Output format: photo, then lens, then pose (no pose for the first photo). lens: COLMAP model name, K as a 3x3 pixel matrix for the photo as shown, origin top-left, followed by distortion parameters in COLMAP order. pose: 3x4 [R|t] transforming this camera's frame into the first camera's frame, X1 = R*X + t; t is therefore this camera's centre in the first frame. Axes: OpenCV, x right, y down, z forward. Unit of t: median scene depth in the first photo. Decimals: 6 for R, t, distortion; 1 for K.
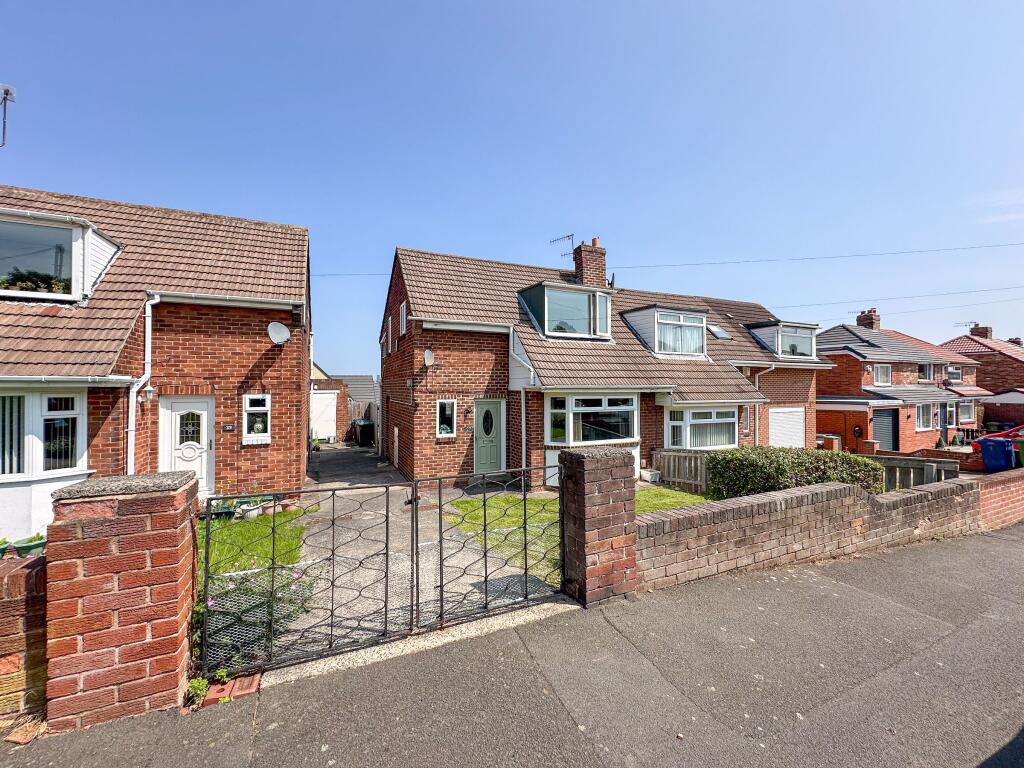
lens RADIAL K [[413.3, 0, 517.8], [0, 413.3, 382.5], [0, 0, 1]] dist [-0.000138, -0.000053]
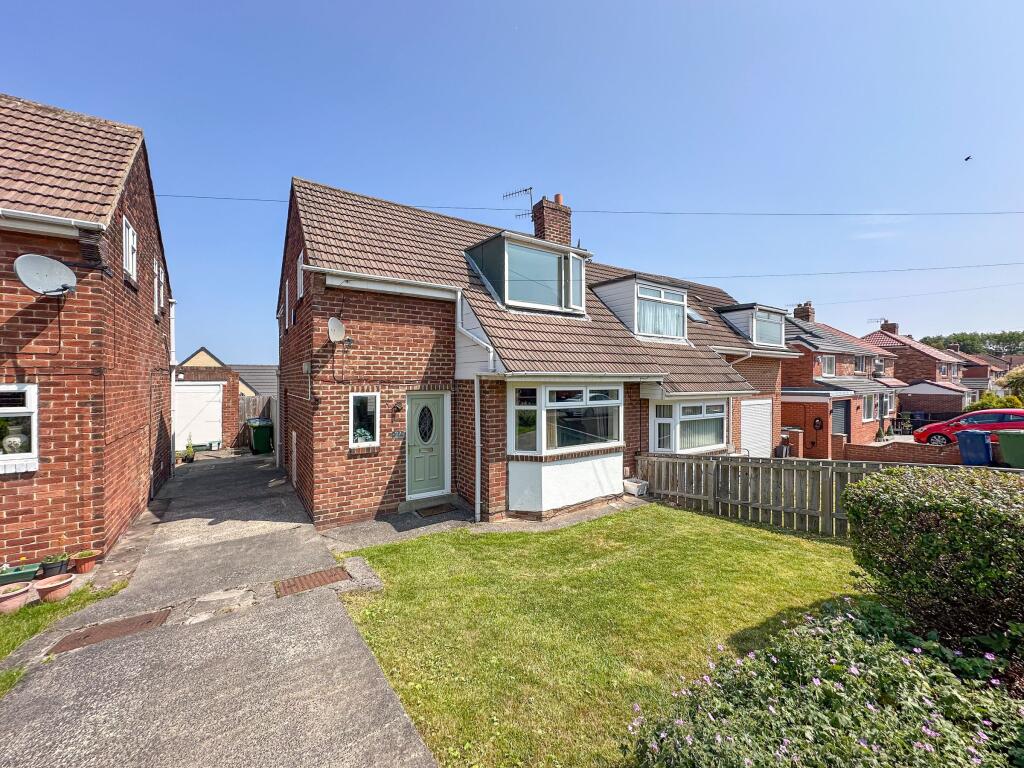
lens RADIAL K [[413.3, 0, 517.8], [0, 413.3, 382.5], [0, 0, 1]] dist [-0.000138, -0.000053]
pose [[0.987545, -0.000979, 0.157335, -0.028238], [-0.001676, 0.999858, 0.016739, 0.012435], [-0.157329, -0.016794, 0.987403, 0.271866]]
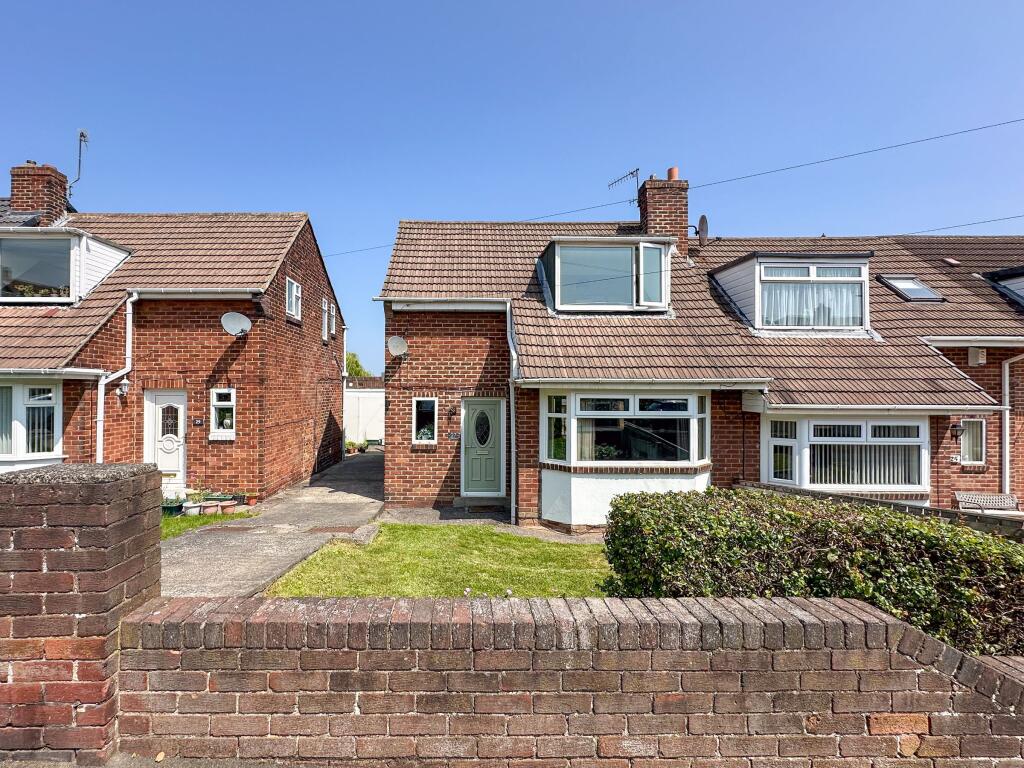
lens RADIAL K [[469.9, 0, 461.7], [0, 469.9, 384.3], [0, 0, 1]] dist [-0.000850, -0.000083]
pose [[0.906610, -0.000370, -0.421969, 0.270774], [0.000494, 1.000000, 0.000185, 0.014999], [0.421968, -0.000376, 0.906610, 0.191700]]
